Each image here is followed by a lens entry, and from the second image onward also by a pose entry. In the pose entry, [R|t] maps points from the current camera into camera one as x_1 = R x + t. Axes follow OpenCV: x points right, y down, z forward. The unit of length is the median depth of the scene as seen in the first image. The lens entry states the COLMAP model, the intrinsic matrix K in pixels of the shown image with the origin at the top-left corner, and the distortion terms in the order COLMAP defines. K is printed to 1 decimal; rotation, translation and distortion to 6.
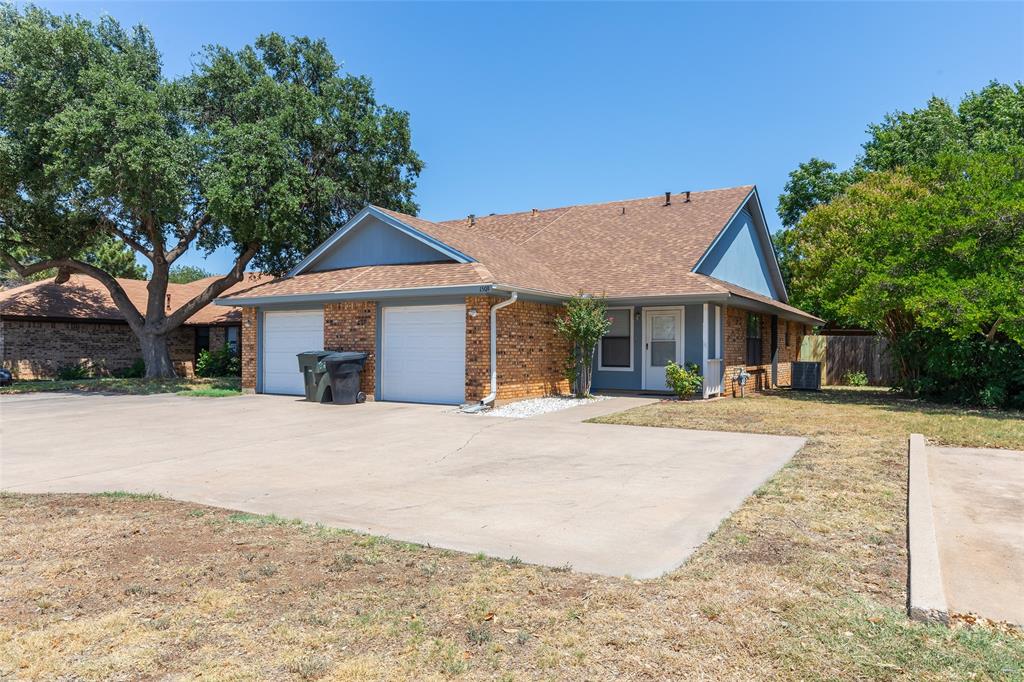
lens RADIAL K [[671.9, 0, 510.2], [0, 671.9, 327.9], [0, 0, 1]] dist [0.000431, 0.000581]
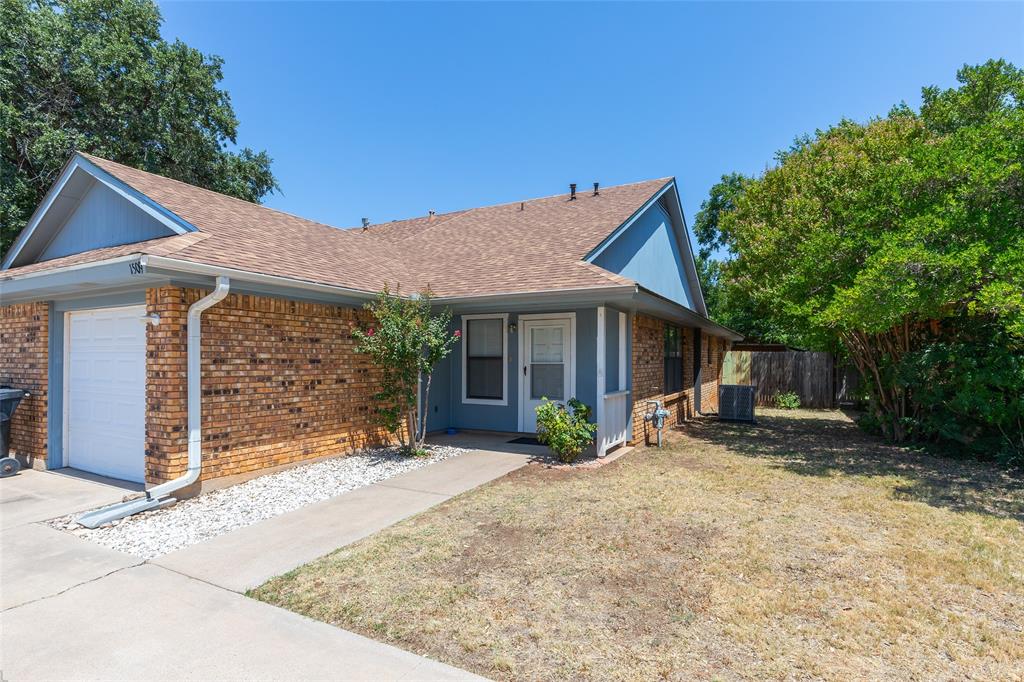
lens RADIAL K [[494.4, 0, 509.2], [0, 494.4, 344.2], [0, 0, 1]] dist [-0.001561, -0.000188]
pose [[0.999360, -0.001841, 0.035713, 0.179182], [0.001664, 0.999986, 0.004979, -0.003185], [-0.035721, -0.004916, 0.999350, 0.513354]]
